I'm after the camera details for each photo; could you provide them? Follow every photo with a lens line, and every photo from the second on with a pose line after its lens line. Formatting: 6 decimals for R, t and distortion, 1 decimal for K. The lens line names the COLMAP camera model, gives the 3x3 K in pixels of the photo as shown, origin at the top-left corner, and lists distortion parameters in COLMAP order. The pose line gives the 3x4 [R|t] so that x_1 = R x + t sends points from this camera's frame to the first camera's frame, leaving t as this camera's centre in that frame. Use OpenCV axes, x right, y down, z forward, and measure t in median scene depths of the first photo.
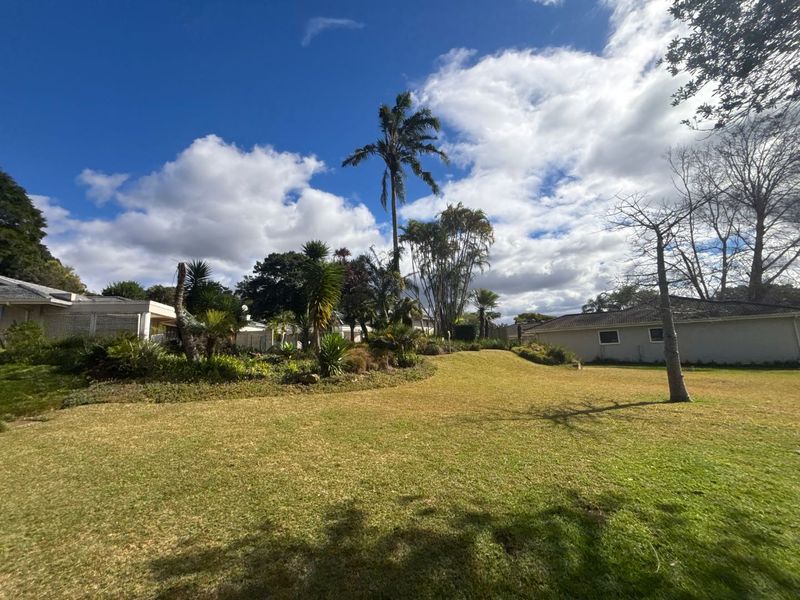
lens RADIAL K [[323.5, 0, 400.0], [0, 323.5, 300.0], [0, 0, 1]] dist [0.000636, 0.000008]
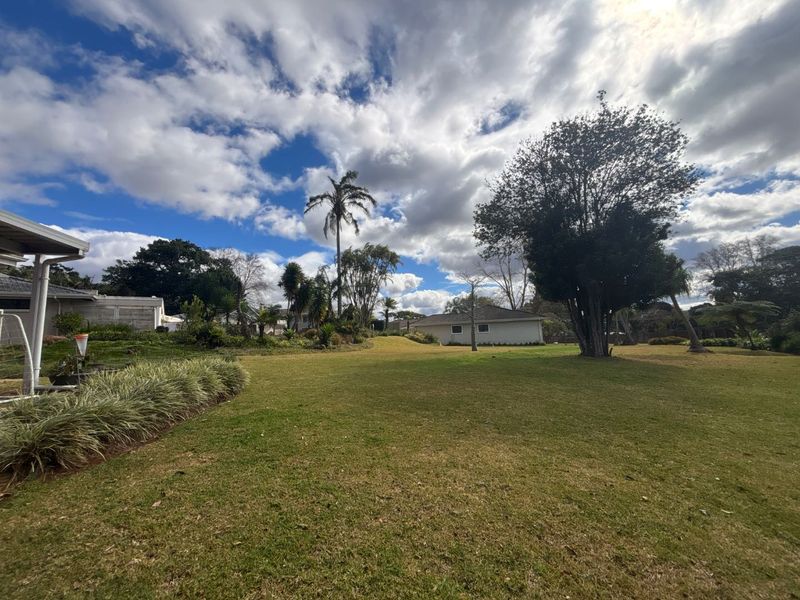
lens RADIAL K [[323.5, 0, 400.0], [0, 323.5, 300.0], [0, 0, 1]] dist [0.000636, 0.000008]
pose [[0.926515, 0.041524, 0.373958, -0.273880], [-0.049158, 0.998732, 0.010895, -0.041728], [-0.373032, -0.028477, 0.927381, -0.469660]]
